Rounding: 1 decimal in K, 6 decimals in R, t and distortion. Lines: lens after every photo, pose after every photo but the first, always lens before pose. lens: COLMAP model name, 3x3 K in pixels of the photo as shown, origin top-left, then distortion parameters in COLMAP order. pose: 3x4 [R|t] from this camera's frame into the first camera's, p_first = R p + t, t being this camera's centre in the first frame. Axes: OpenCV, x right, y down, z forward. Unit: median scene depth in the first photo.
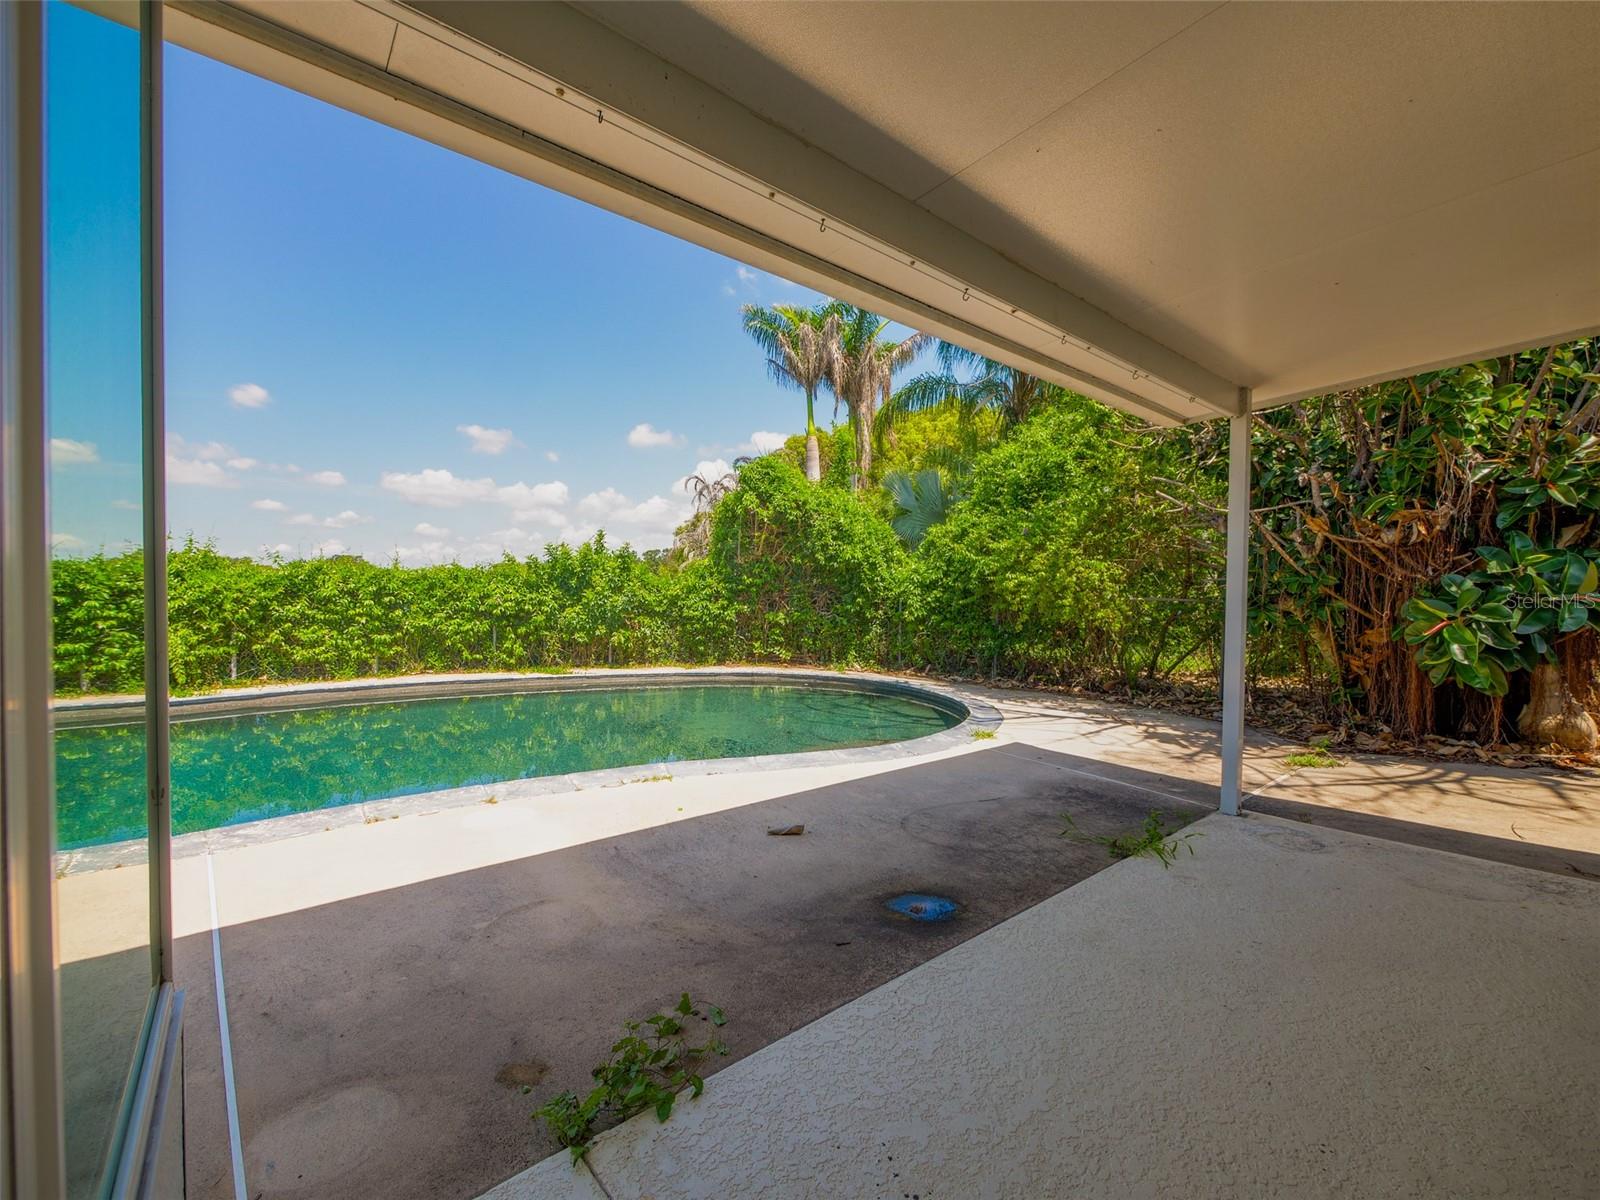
lens RADIAL K [[667.0, 0, 790.1], [0, 667.0, 609.1], [0, 0, 1]] dist [-0.000593, 0.000159]
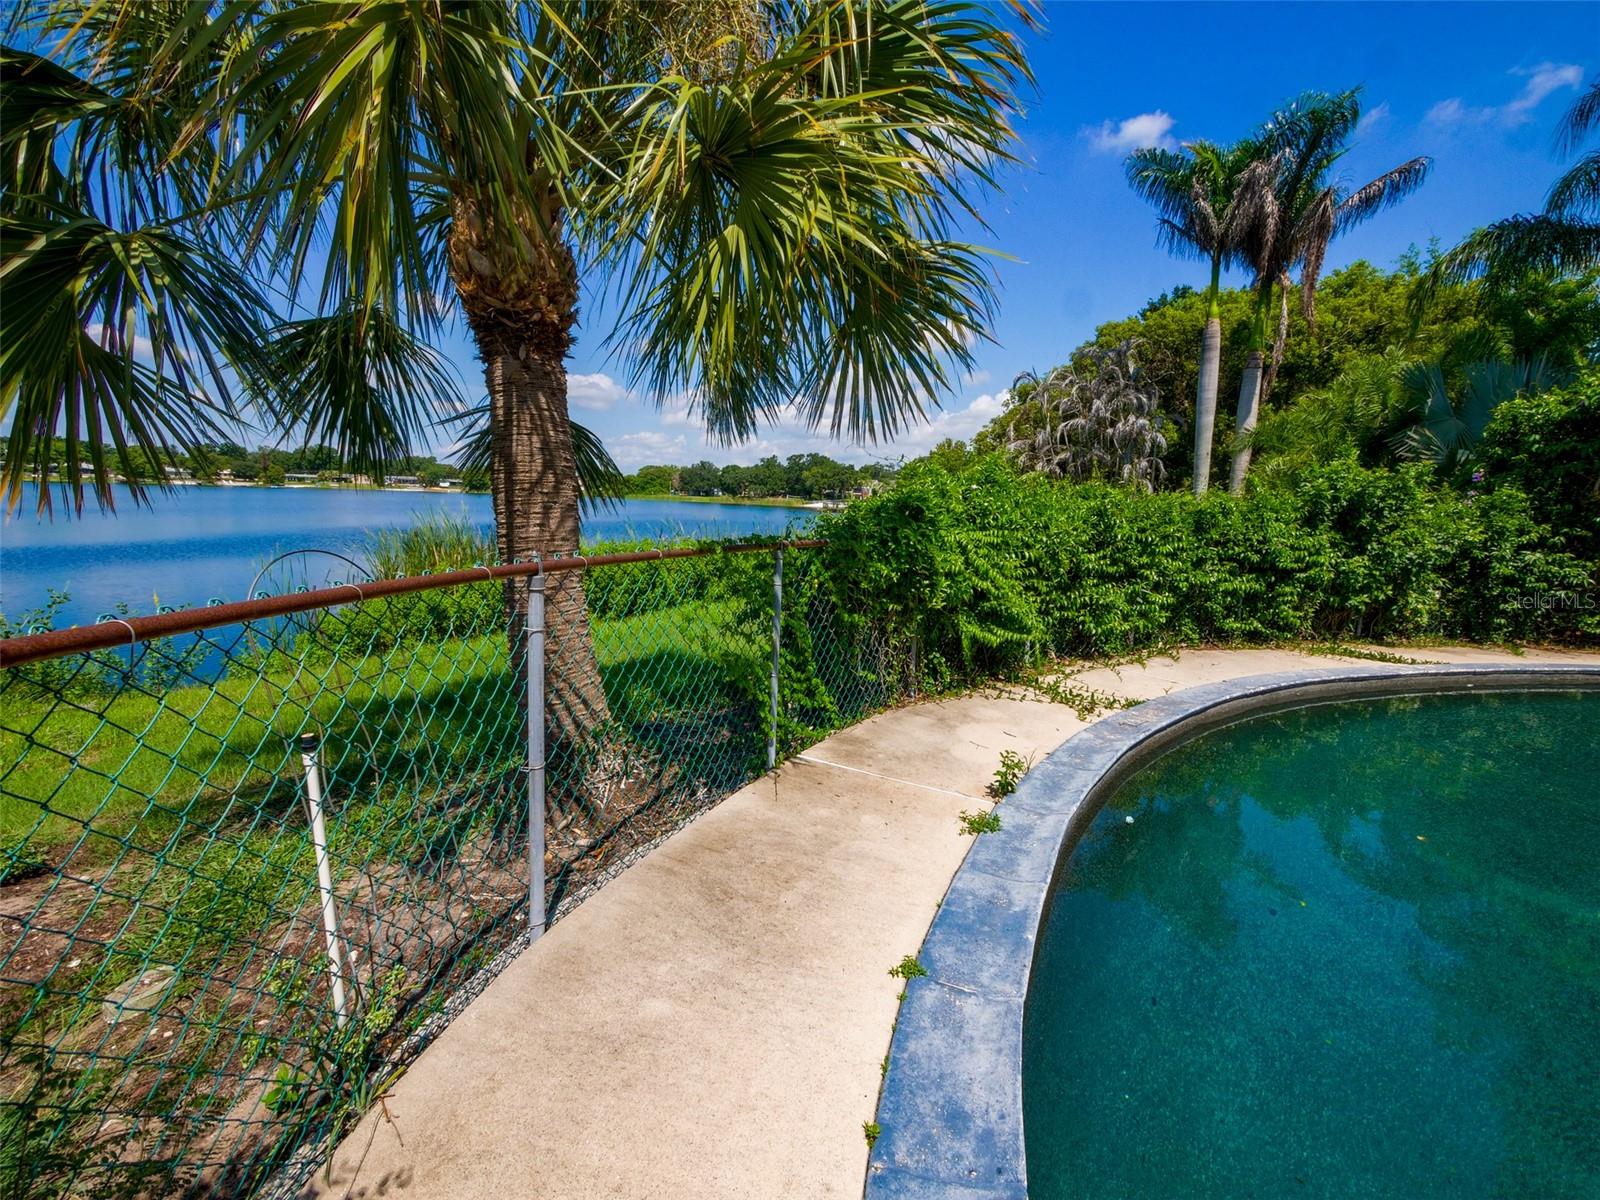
lens RADIAL K [[661.0, 0, 800.0], [0, 661.0, 600.0], [0, 0, 1]] dist [-0.001588, 0.000002]
pose [[0.985296, 0.050008, -0.163375, -0.798820], [-0.028744, 0.991095, 0.130014, -0.032135], [0.168422, -0.123406, 0.977960, 0.248168]]
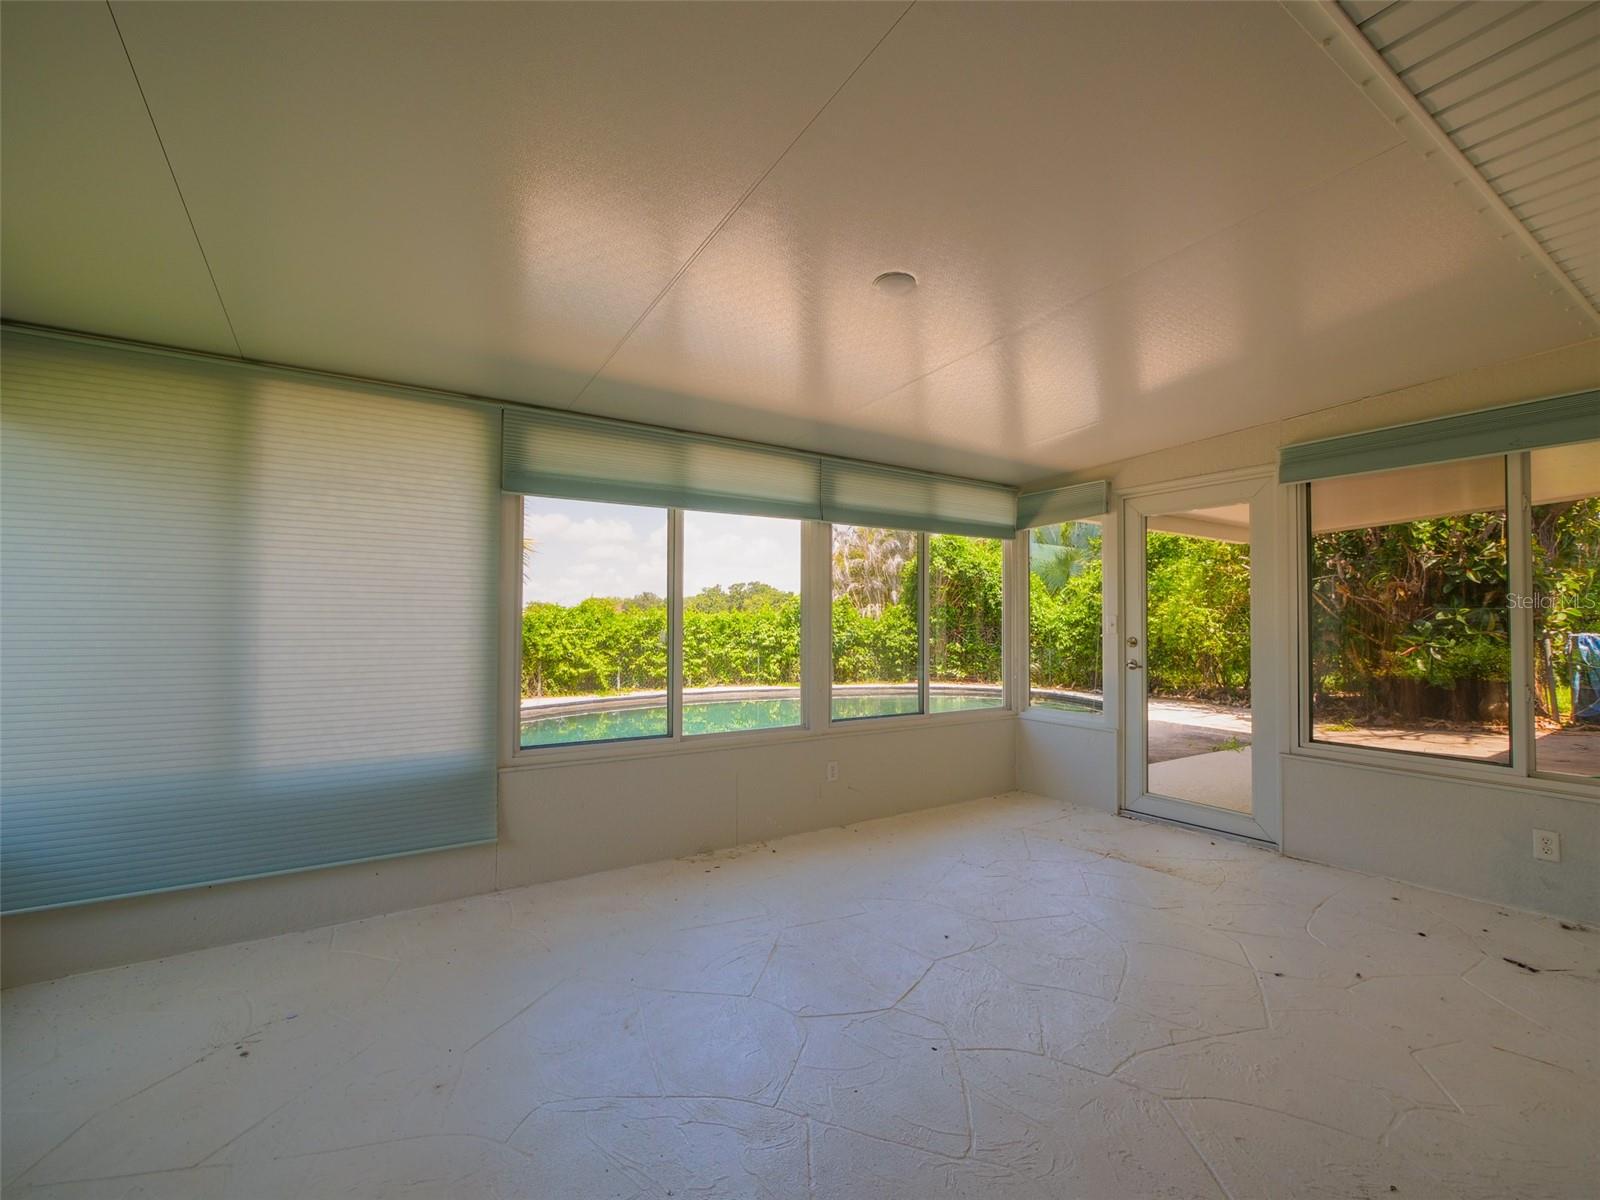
lens RADIAL K [[678.7, 0, 799.0], [0, 678.7, 609.2], [0, 0, 1]] dist [-0.006292, 0.000250]
pose [[0.994754, -0.008590, -0.101930, -0.212125], [0.003833, 0.998898, -0.046775, -0.001444], [0.102219, 0.046138, 0.993691, -0.444896]]
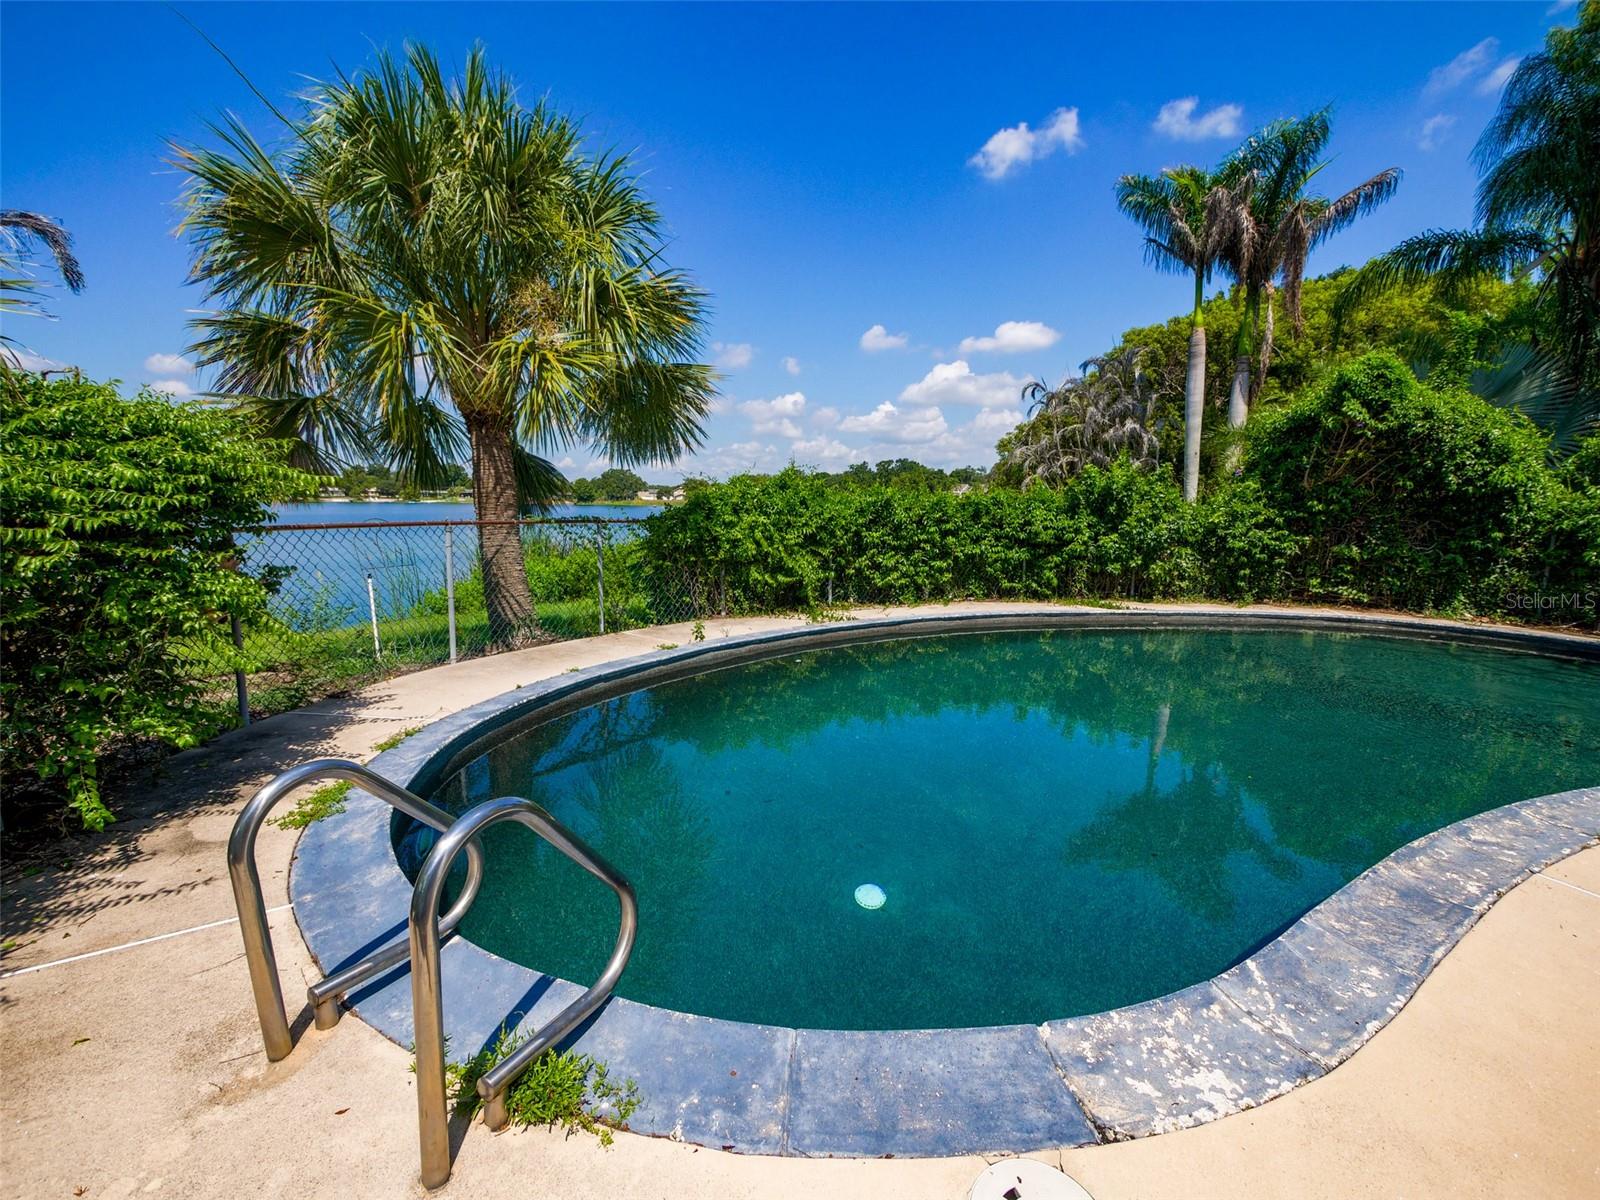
lens RADIAL K [[660.5, 0, 806.8], [0, 660.5, 607.8], [0, 0, 1]] dist [-0.005480, 0.000062]
pose [[0.954708, 0.052850, -0.292813, -0.468506], [-0.013478, 0.990770, 0.134883, -0.021704], [0.297239, -0.124827, 0.946608, -0.003801]]
